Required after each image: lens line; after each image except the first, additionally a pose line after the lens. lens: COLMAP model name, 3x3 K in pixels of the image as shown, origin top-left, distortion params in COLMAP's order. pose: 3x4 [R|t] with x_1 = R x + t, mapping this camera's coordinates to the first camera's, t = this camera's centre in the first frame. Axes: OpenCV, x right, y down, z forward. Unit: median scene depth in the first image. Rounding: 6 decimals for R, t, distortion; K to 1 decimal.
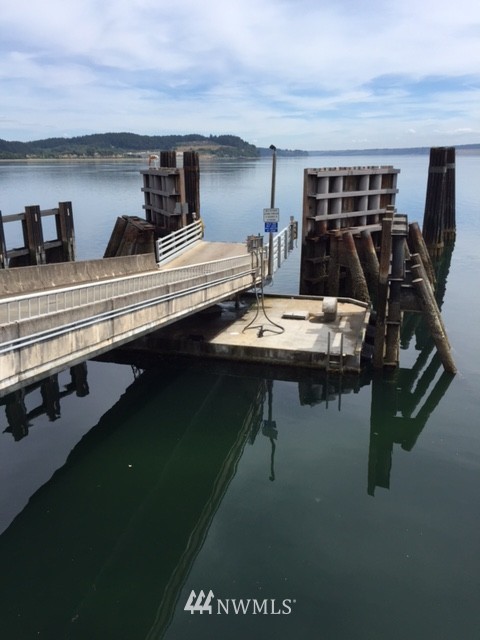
lens RADIAL K [[541.1, 0, 239.3], [0, 541.1, 320.0], [0, 0, 1]] dist [-0.000793, 0.000949]
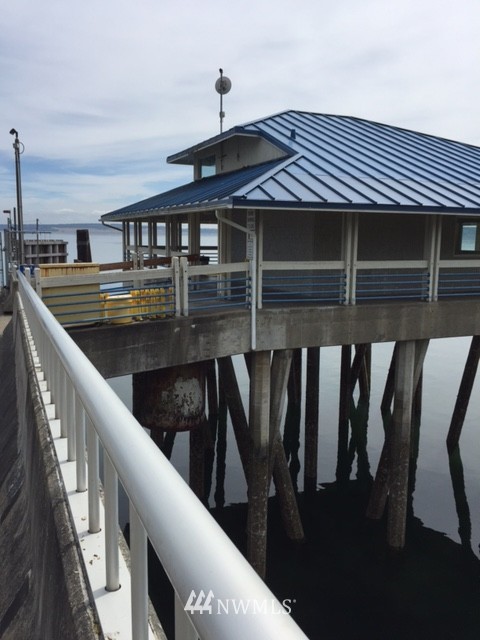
lens RADIAL K [[541.1, 0, 239.9], [0, 541.1, 319.5], [0, 0, 1]] dist [-0.000793, 0.000949]
pose [[0.775900, -0.061160, 0.627884, -0.385735], [0.144780, 0.985988, -0.082869, 0.193781], [-0.614018, 0.155203, 0.773882, -0.656439]]
